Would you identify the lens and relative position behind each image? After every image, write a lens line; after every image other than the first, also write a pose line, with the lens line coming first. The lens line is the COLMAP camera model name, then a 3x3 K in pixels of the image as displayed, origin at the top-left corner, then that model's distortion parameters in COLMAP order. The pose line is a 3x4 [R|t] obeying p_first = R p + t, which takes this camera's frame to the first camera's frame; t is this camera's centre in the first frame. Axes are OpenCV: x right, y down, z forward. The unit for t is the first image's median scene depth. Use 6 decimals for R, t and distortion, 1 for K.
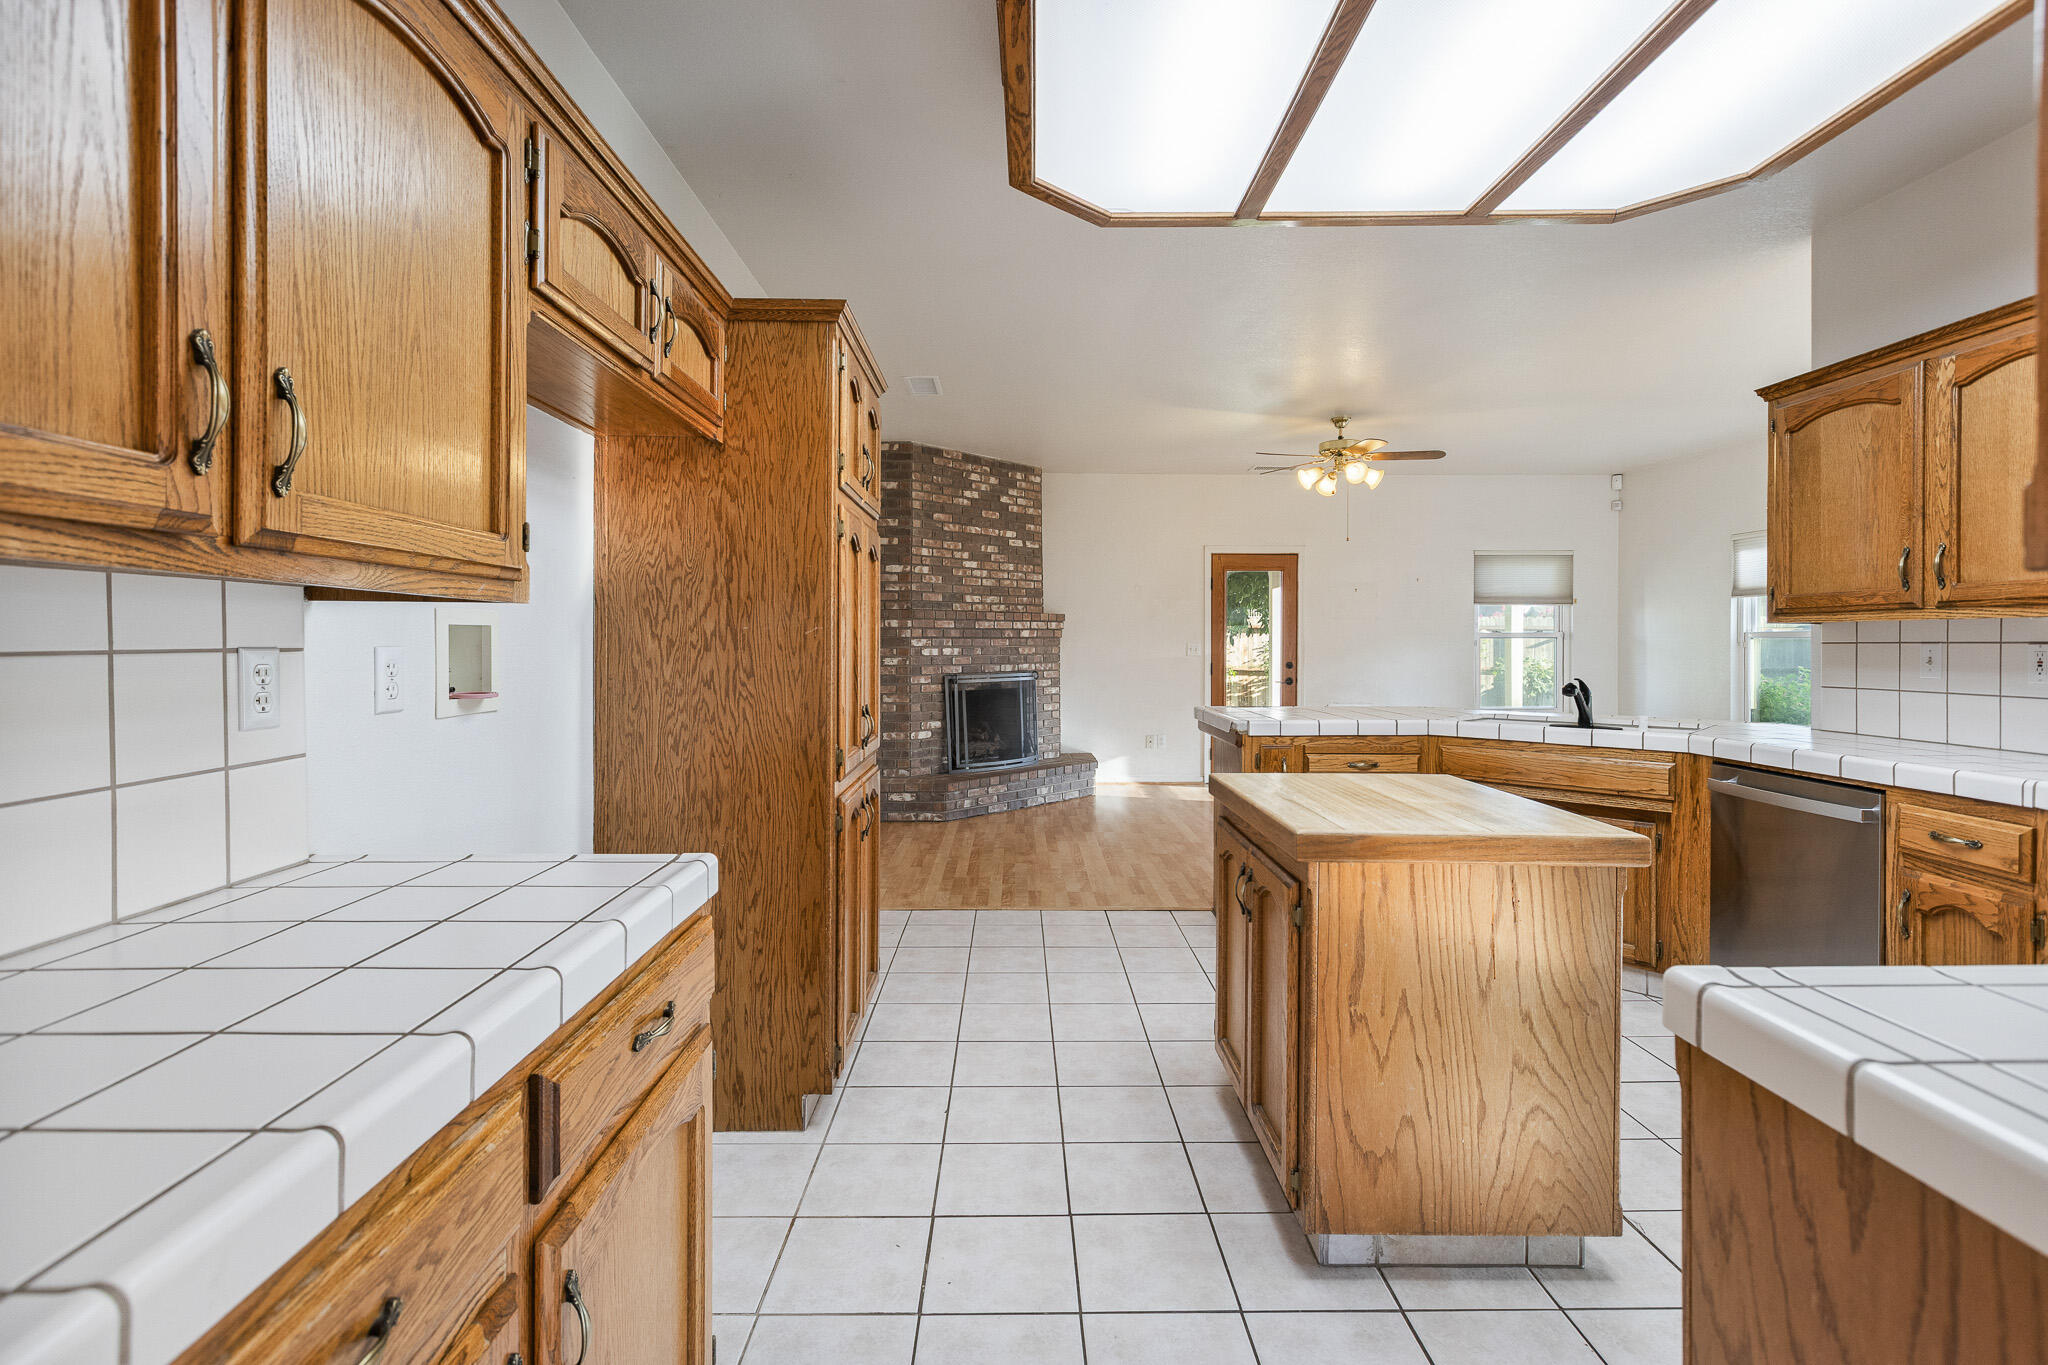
lens RADIAL K [[942.4, 0, 1025.7], [0, 942.4, 651.0], [0, 0, 1]] dist [0.004543, -0.001371]
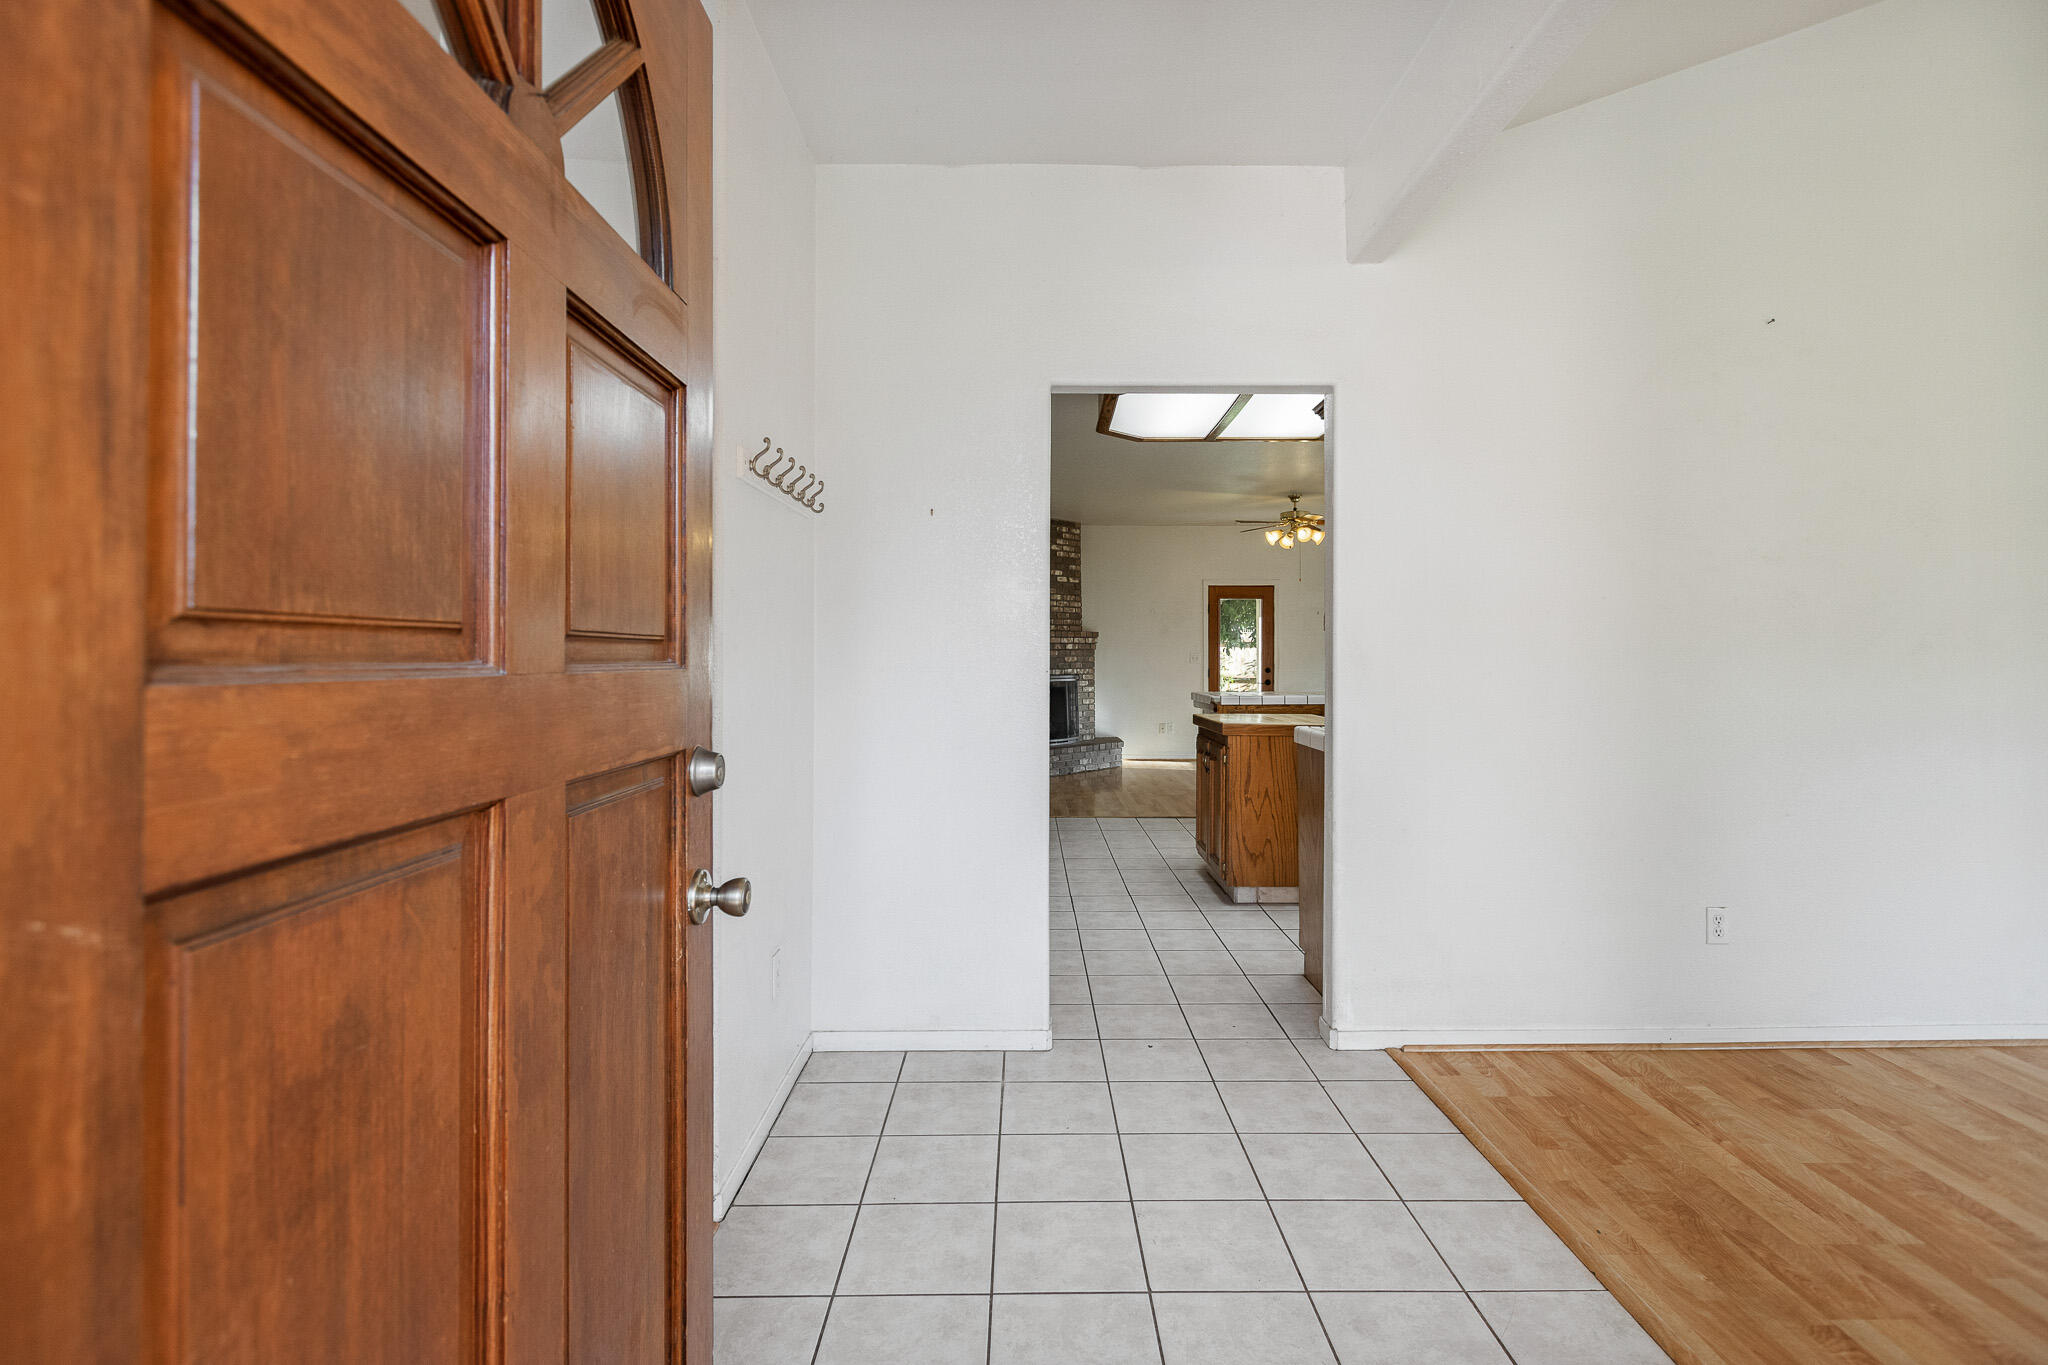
lens RADIAL K [[953.4, 0, 1031.0], [0, 953.4, 657.2], [0, 0, 1]] dist [-0.003317, -0.000256]
pose [[0.999990, -0.001692, -0.004230, -0.051714], [0.001651, 0.999951, -0.009787, 0.010425], [0.004246, 0.009779, 0.999943, -0.378636]]
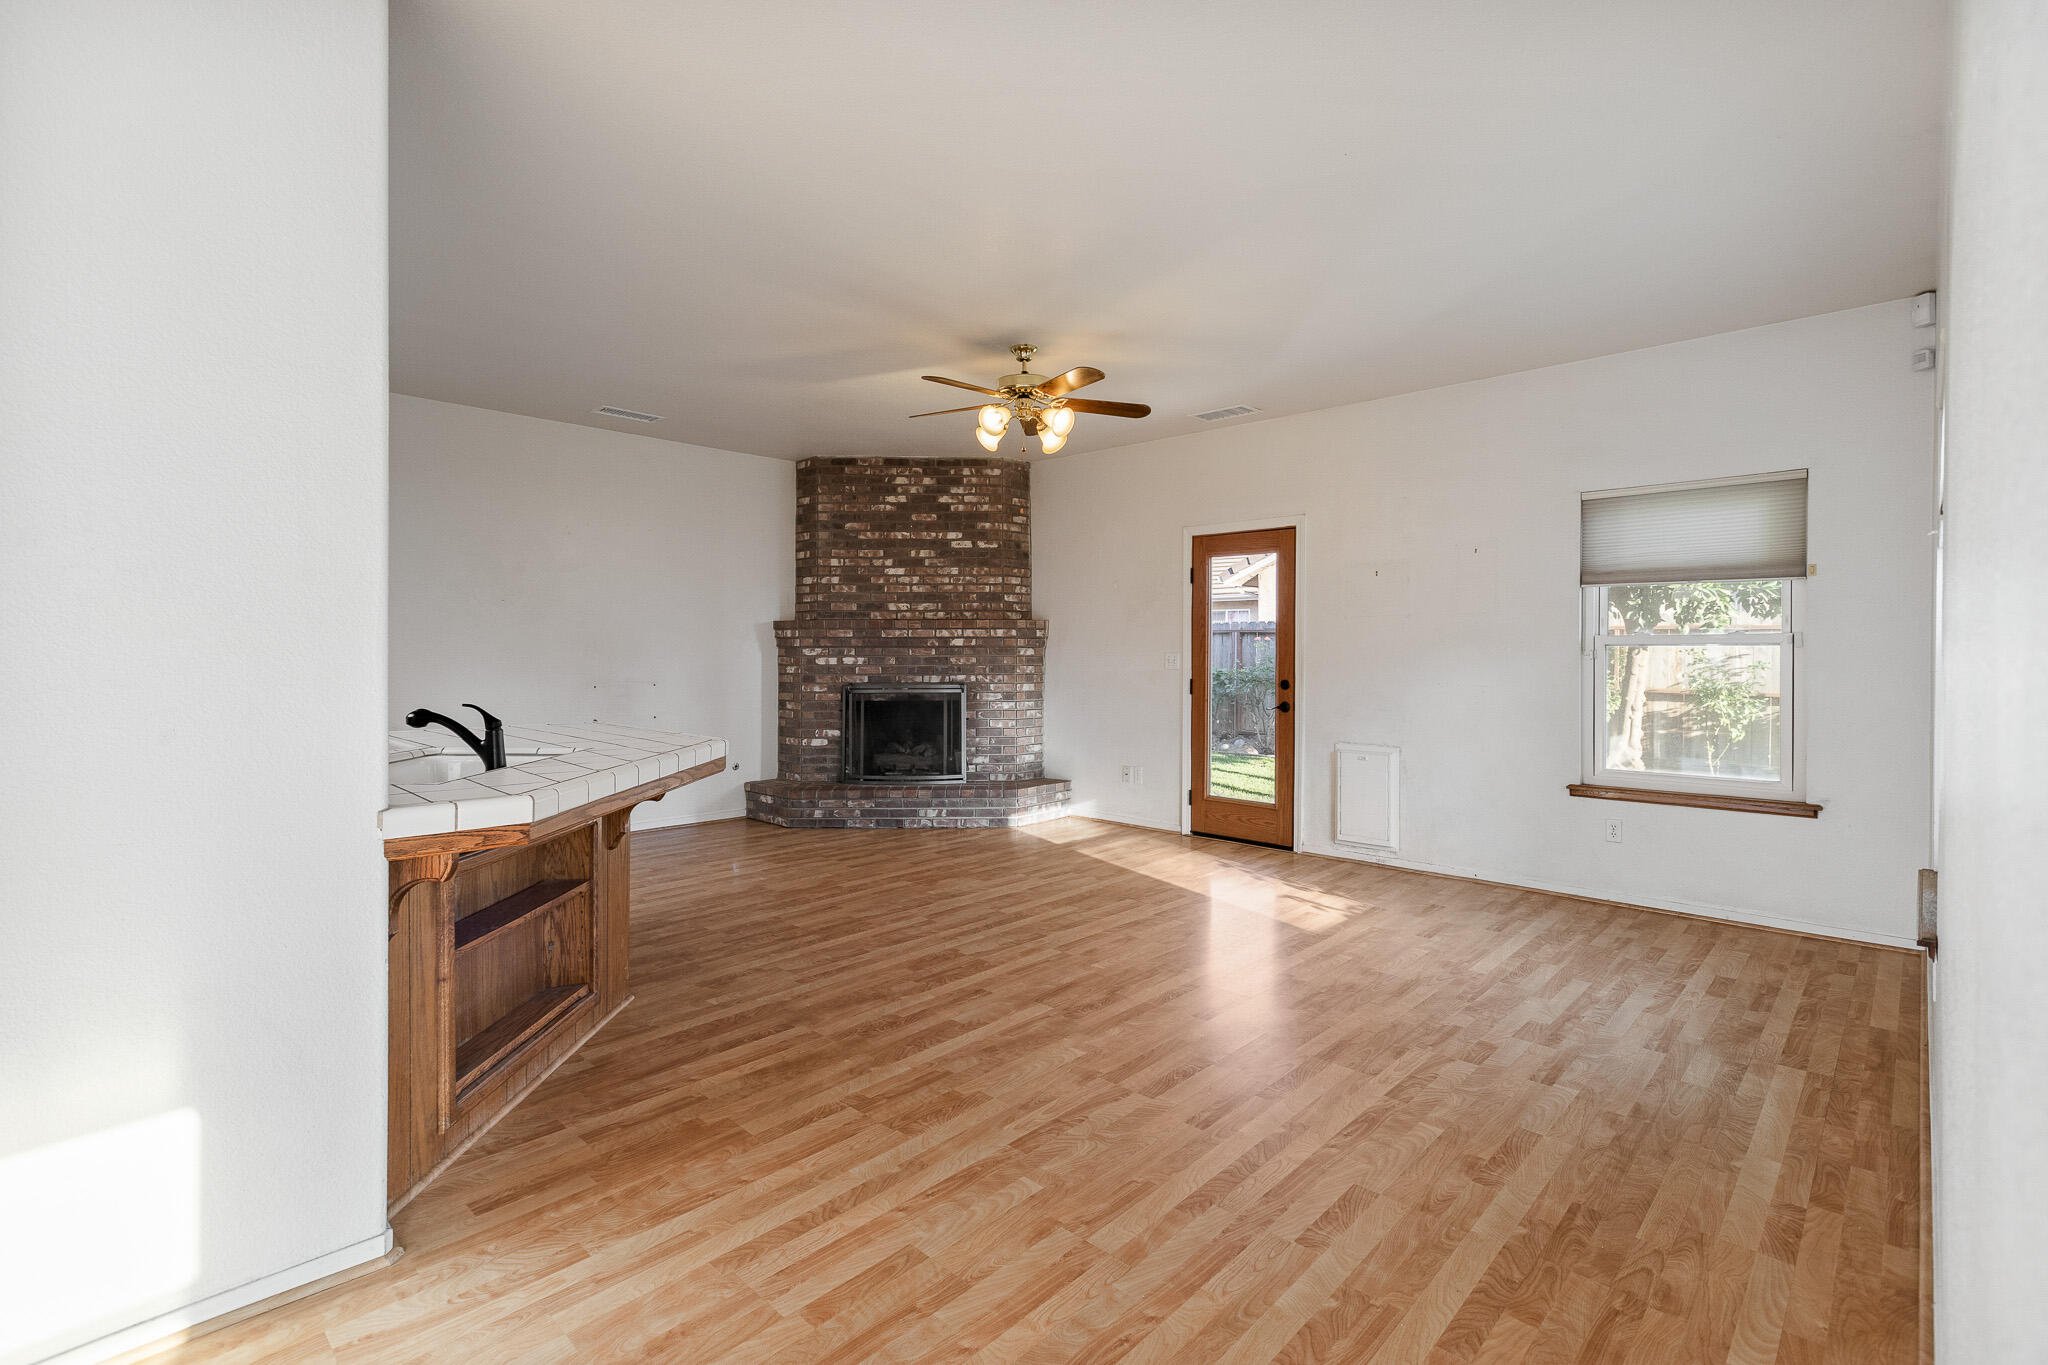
lens RADIAL K [[942.4, 0, 1025.7], [0, 942.4, 651.0], [0, 0, 1]] dist [0.004543, -0.001371]
pose [[0.714273, 0.000820, -0.699867, 0.719997], [-0.006678, 0.999962, -0.005644, -0.005171], [0.699836, 0.008705, 0.714251, 0.403020]]
